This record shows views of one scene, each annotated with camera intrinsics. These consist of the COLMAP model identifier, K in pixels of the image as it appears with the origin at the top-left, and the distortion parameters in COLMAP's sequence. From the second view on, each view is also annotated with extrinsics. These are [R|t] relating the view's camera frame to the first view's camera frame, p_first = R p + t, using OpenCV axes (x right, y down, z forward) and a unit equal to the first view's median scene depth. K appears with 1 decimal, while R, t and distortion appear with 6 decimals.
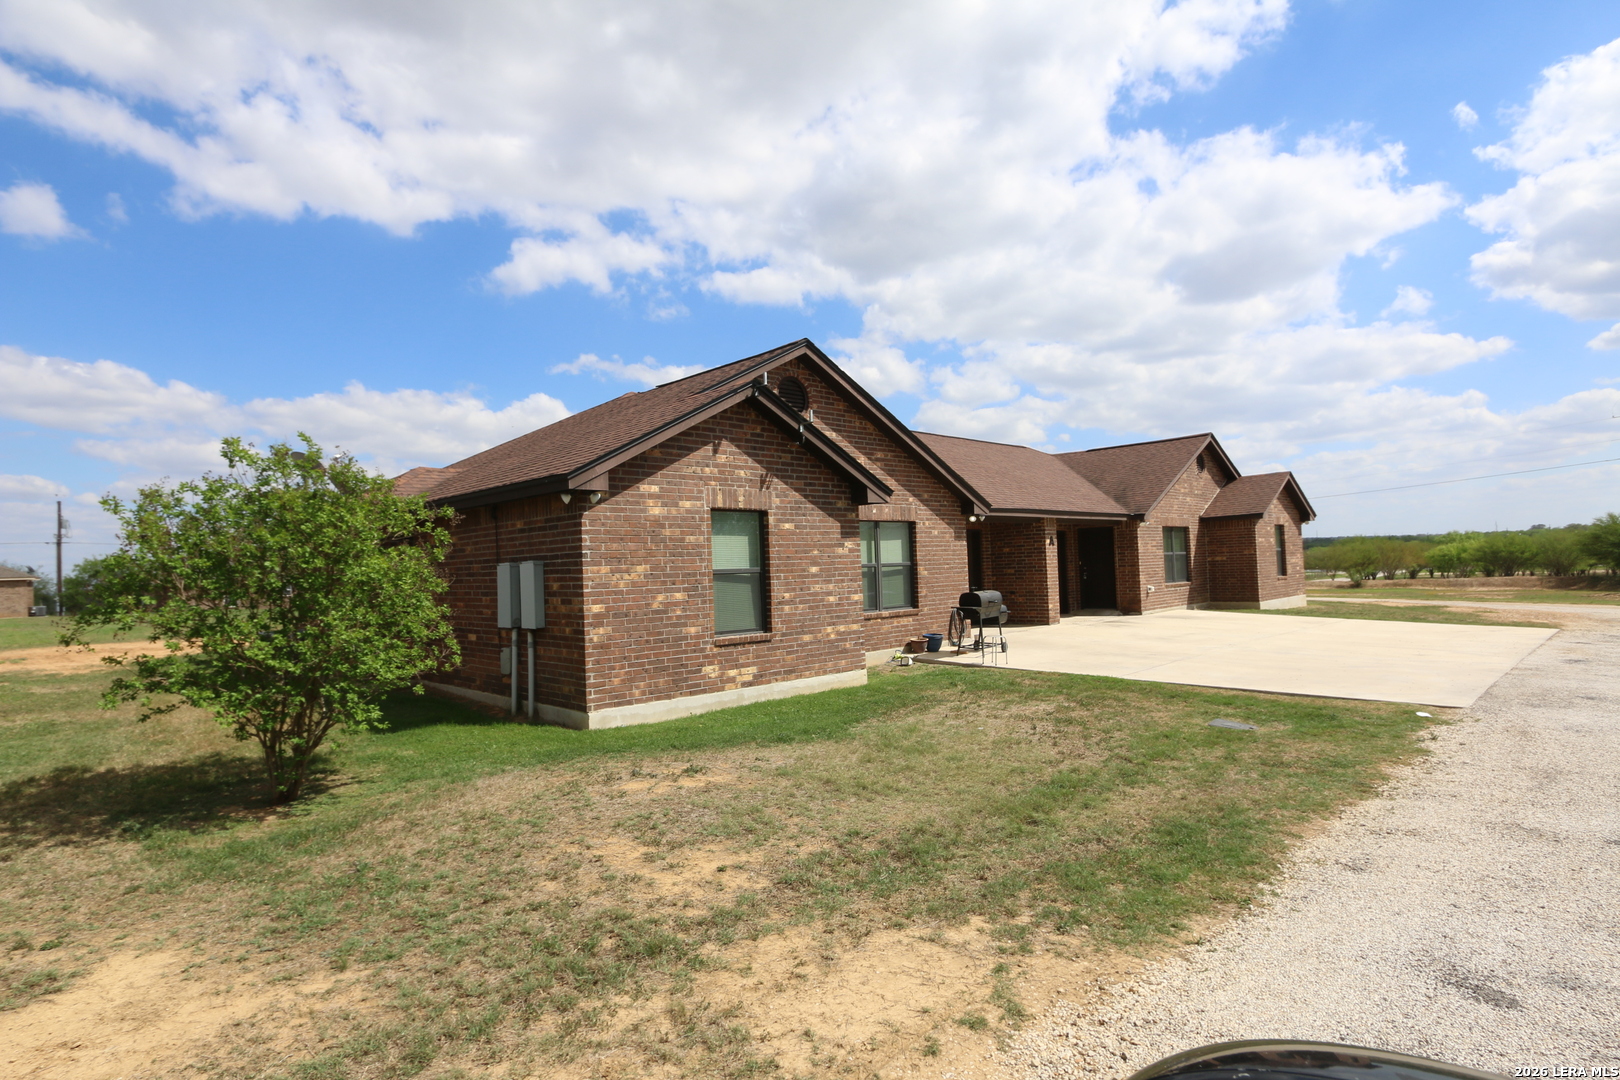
lens RADIAL K [[842.2, 0, 810.0], [0, 842.2, 540.0], [0, 0, 1]] dist [-0.001833, -0.000348]
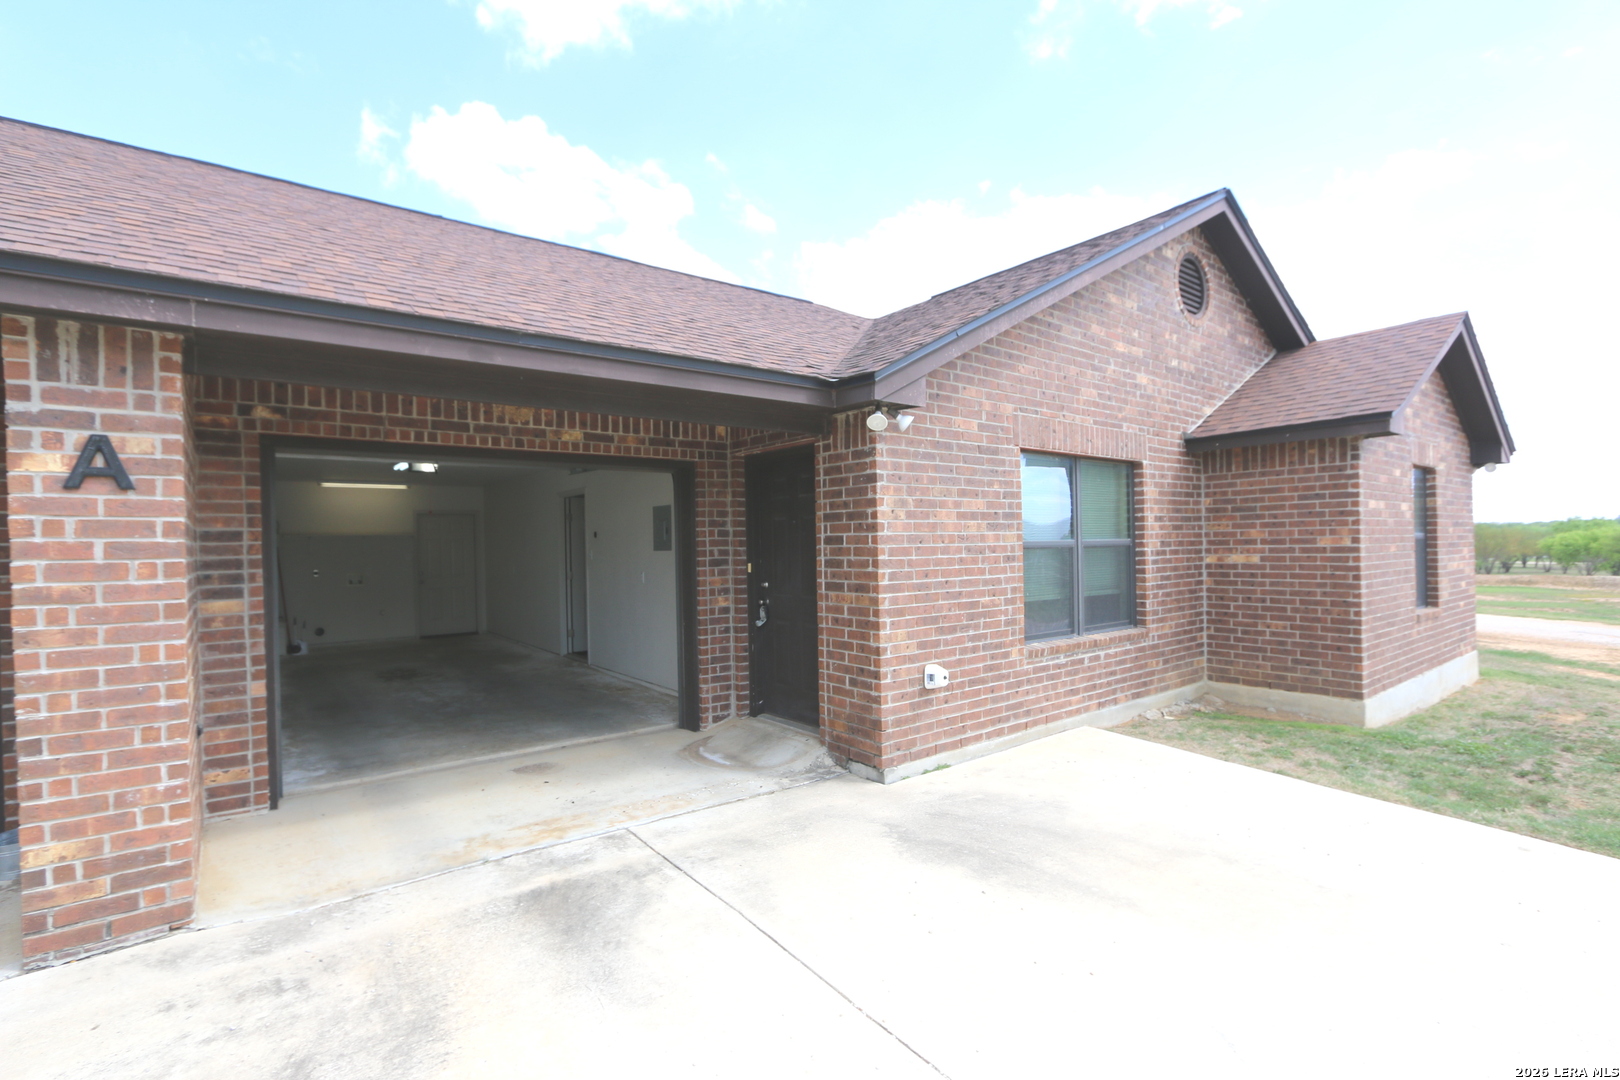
lens RADIAL K [[746.9, 0, 810.0], [0, 746.9, 540.0], [0, 0, 1]] dist [-0.014366, 0.000719]
pose [[0.992680, 0.017982, -0.119425, 0.348039], [-0.014495, 0.999445, 0.030008, 0.007951], [0.119899, -0.028057, 0.992390, 0.678529]]
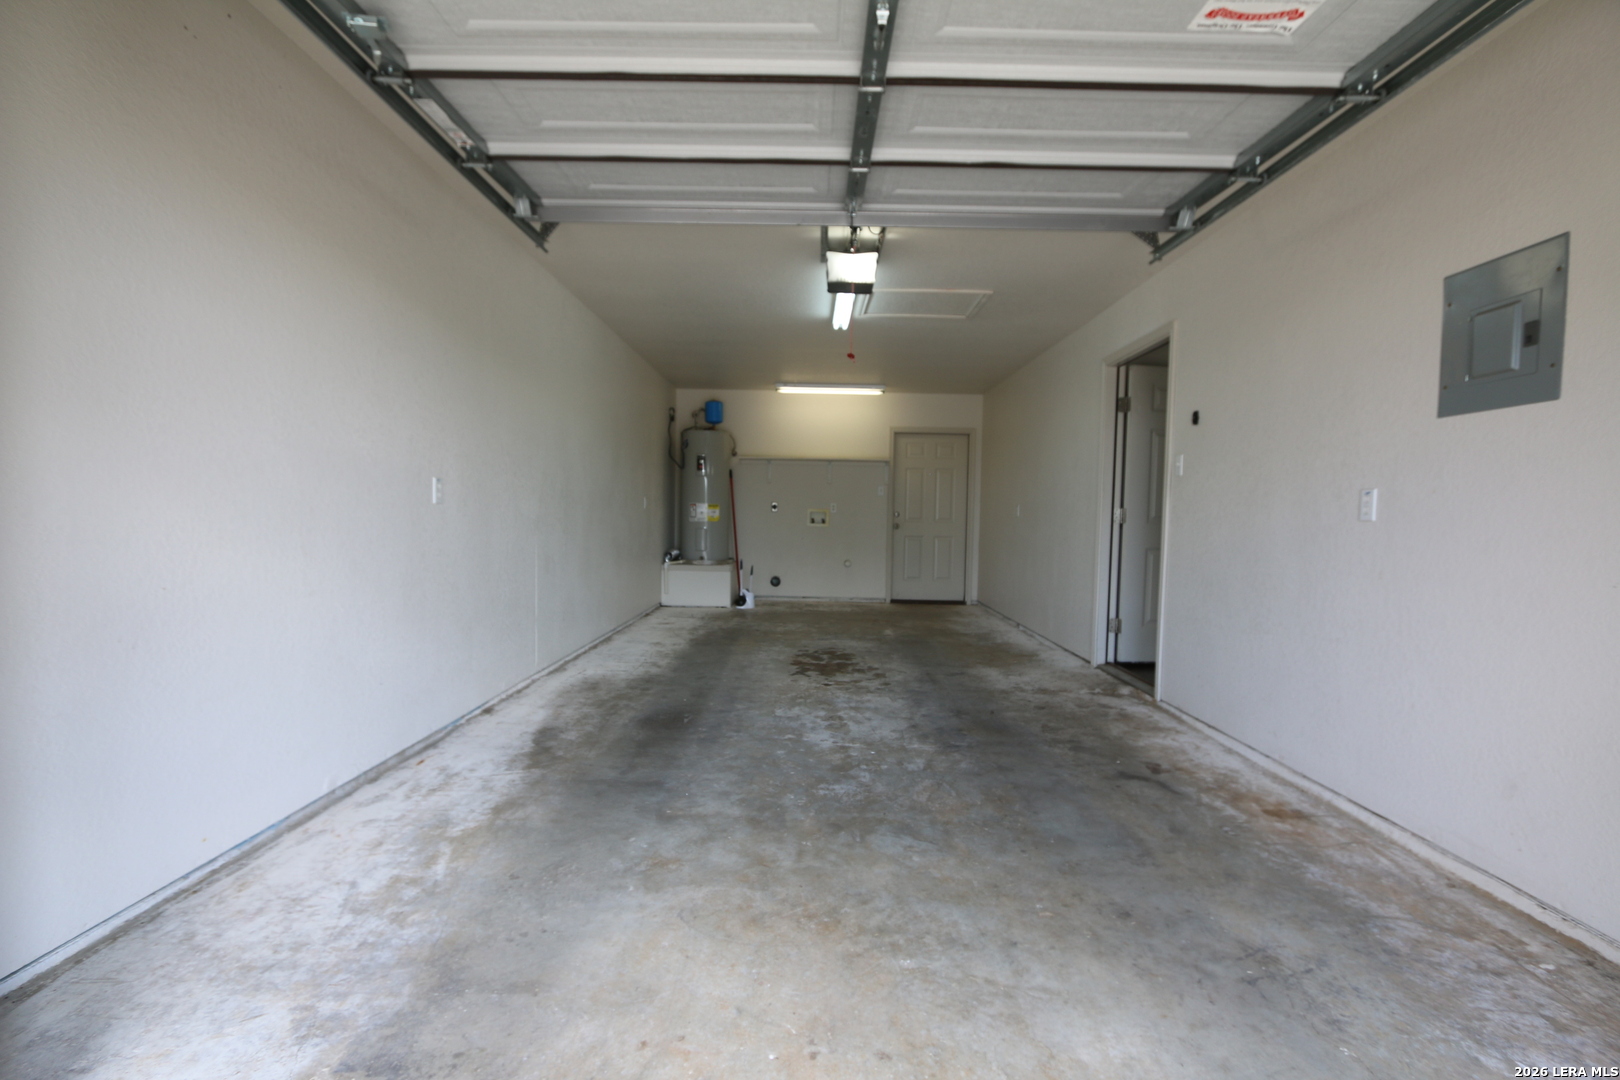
lens RADIAL K [[746.9, 0, 810.0], [0, 746.9, 540.0], [0, 0, 1]] dist [-0.014366, 0.000719]
pose [[0.710652, 0.076496, -0.699373, 0.320285], [-0.025807, 0.996237, 0.082744, 0.015441], [0.703070, -0.040753, 0.709952, 0.731285]]
